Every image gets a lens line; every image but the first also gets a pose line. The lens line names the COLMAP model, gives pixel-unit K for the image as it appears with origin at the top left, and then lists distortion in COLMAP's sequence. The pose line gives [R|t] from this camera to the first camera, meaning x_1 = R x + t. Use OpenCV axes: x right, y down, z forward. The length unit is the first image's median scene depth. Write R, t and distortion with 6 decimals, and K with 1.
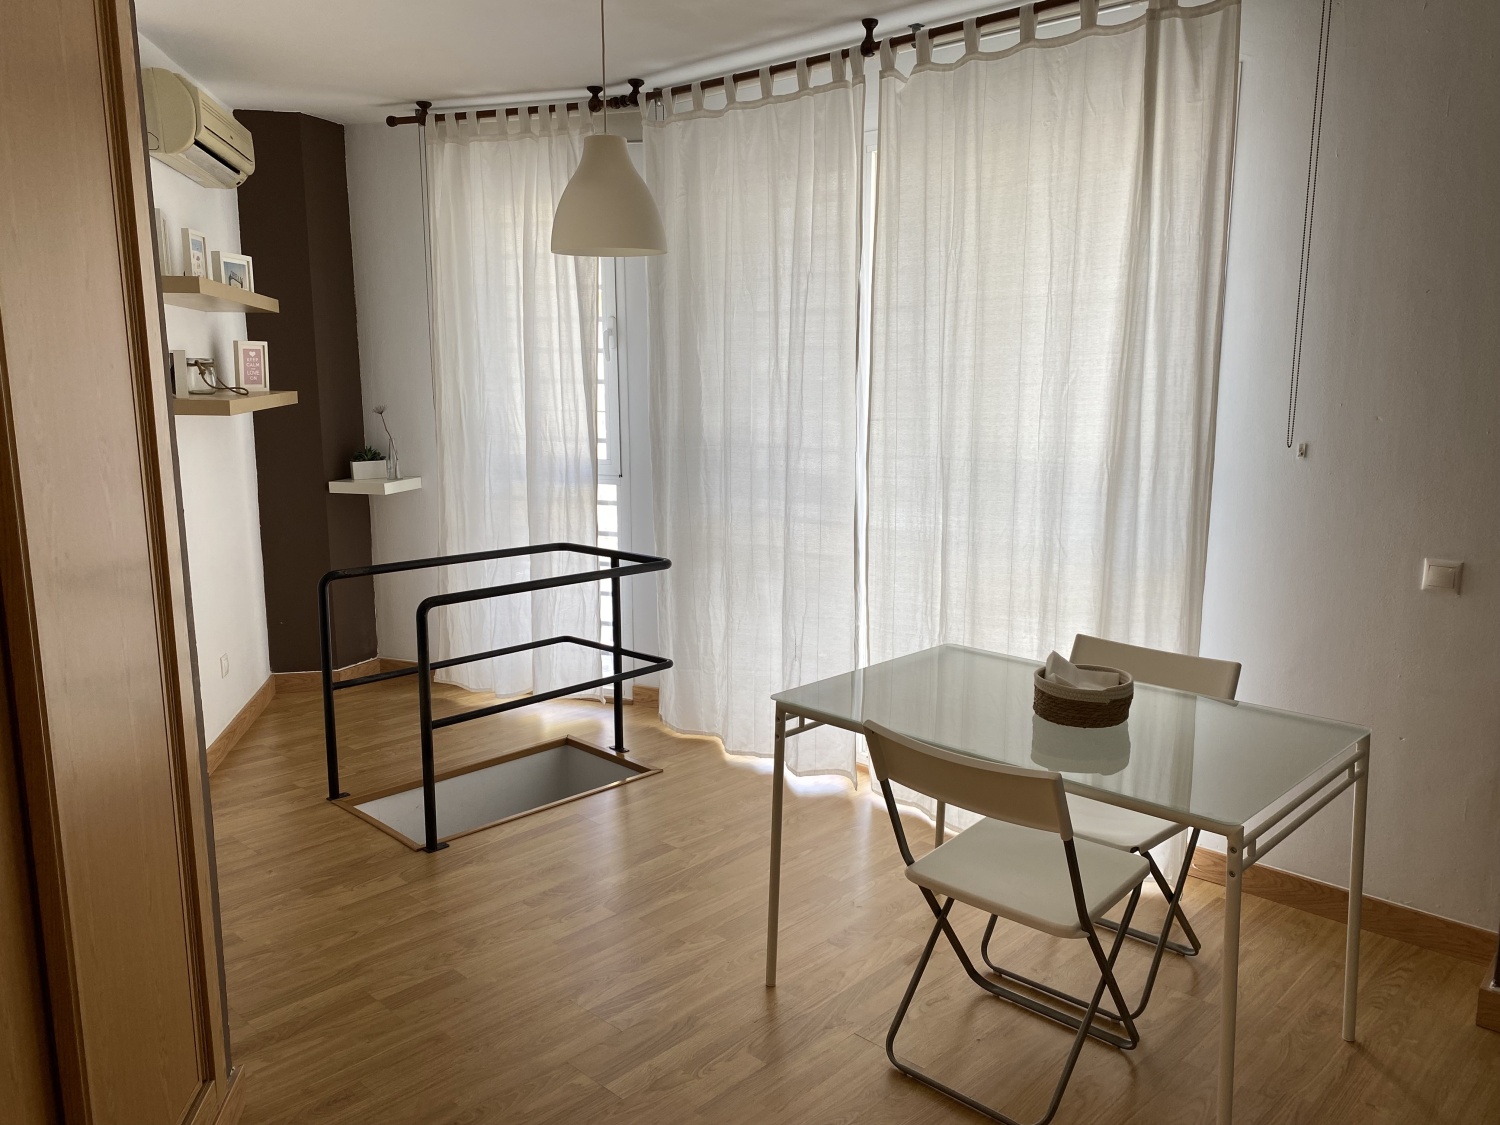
lens RADIAL K [[1133.8, 0, 779.9], [0, 1133.8, 575.0], [0, 0, 1]] dist [0.025490, -0.025147]
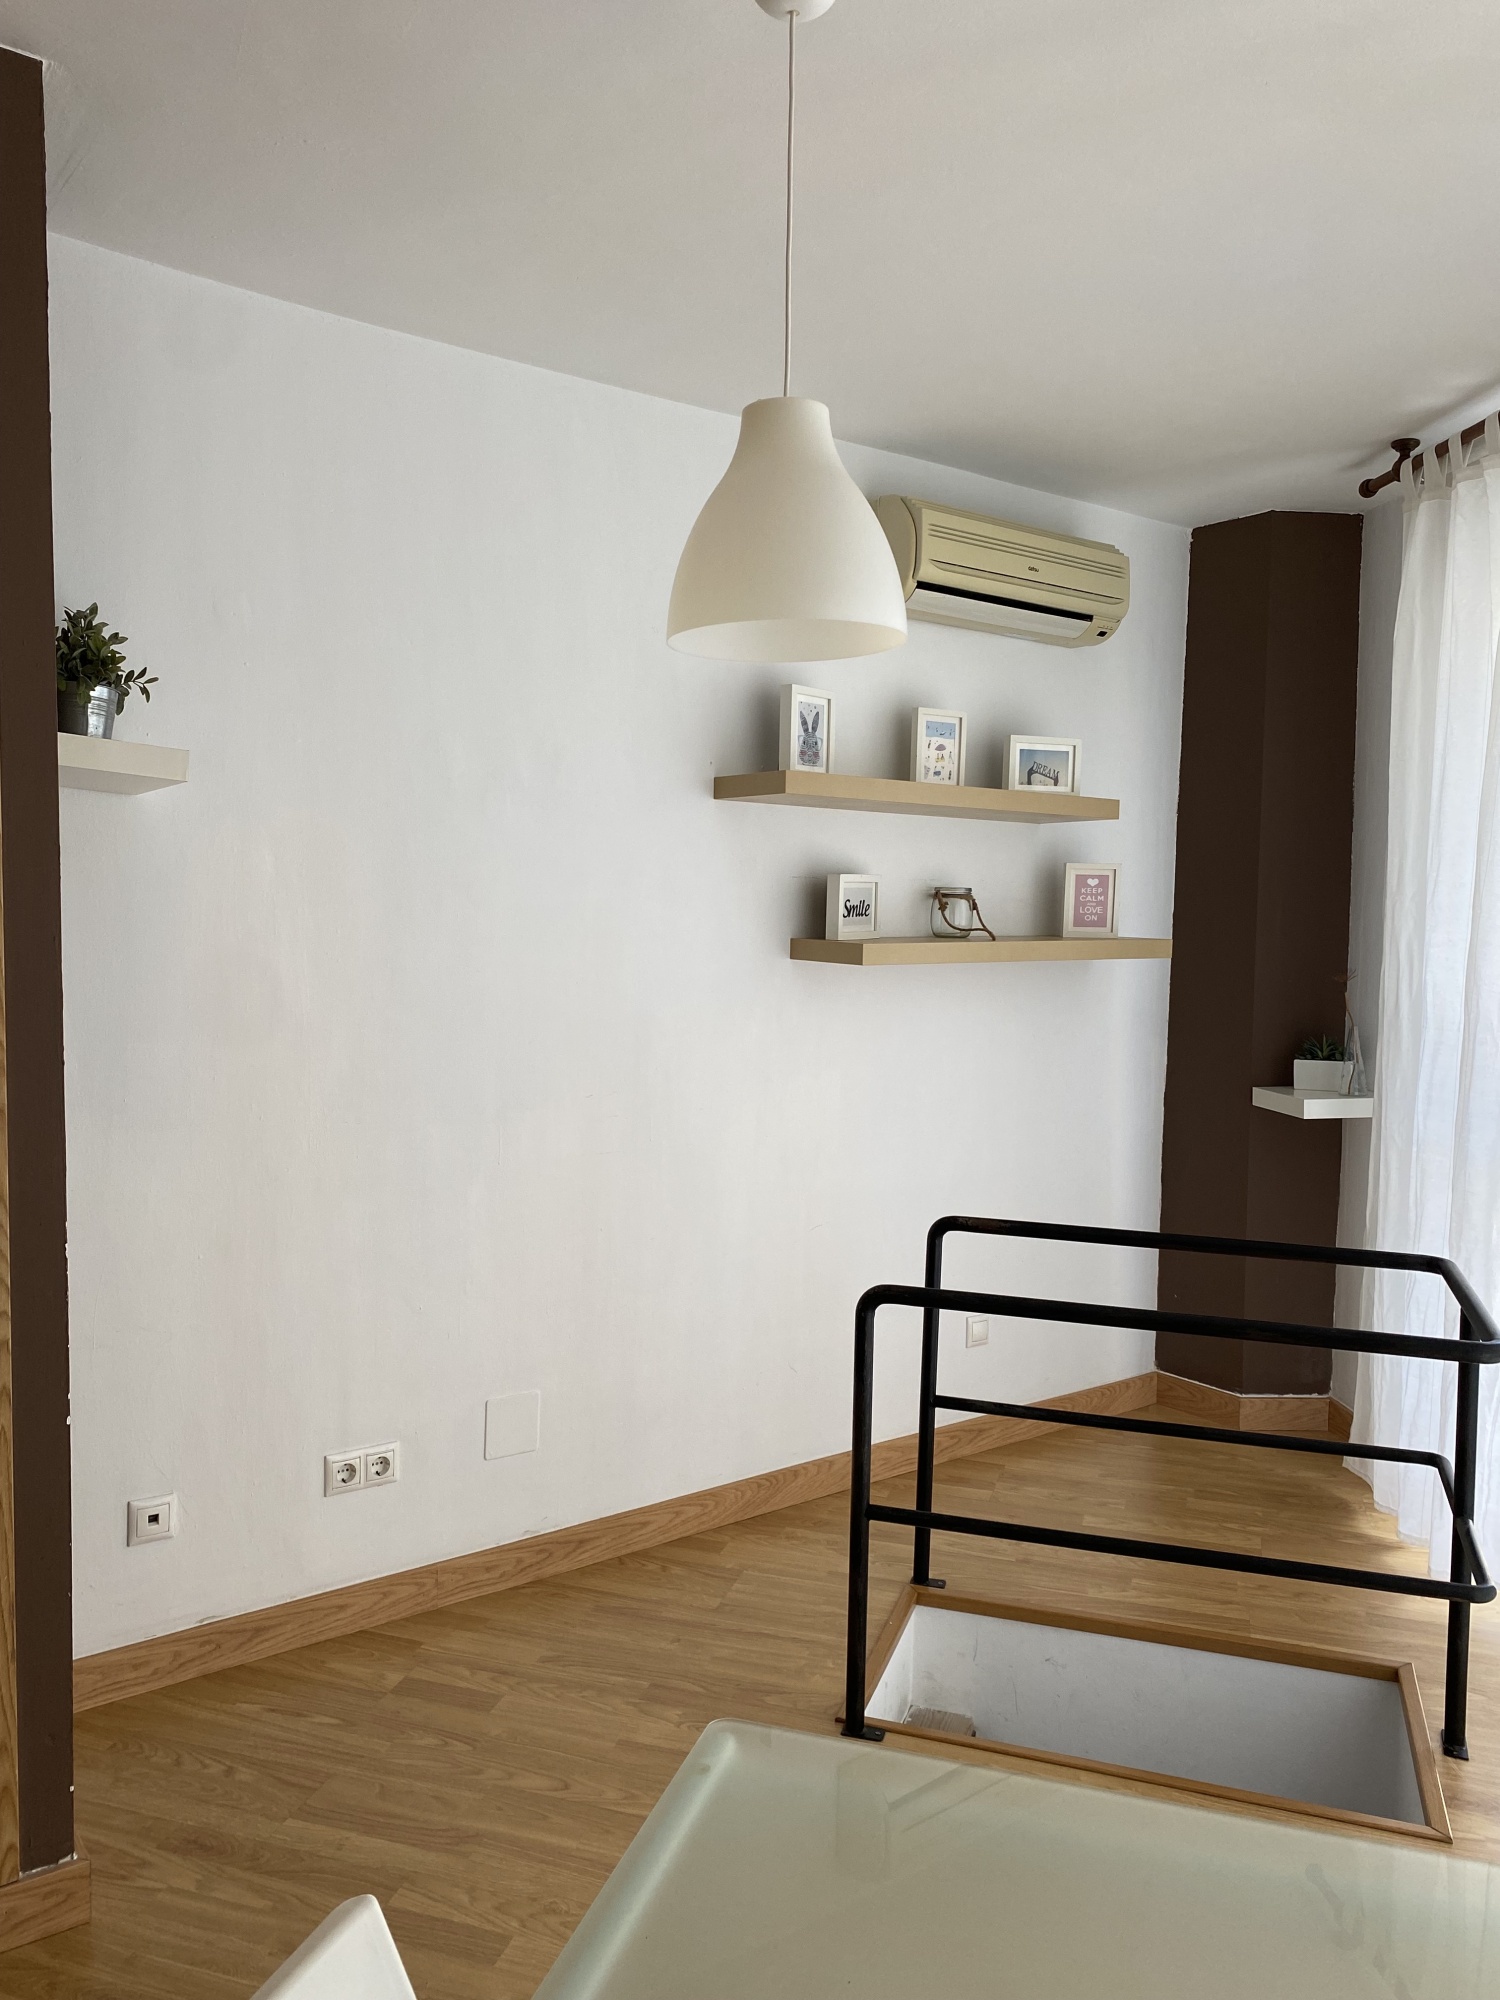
lens RADIAL K [[1511.7, 0, 747.5], [0, 1511.7, 1005.3], [0, 0, 1]] dist [0.025490, -0.025147]
pose [[0.417178, 0.062614, -0.906665, 0.250582], [-0.178574, 0.983824, -0.014224, -0.070232], [0.891108, 0.167840, 0.421611, 0.434438]]
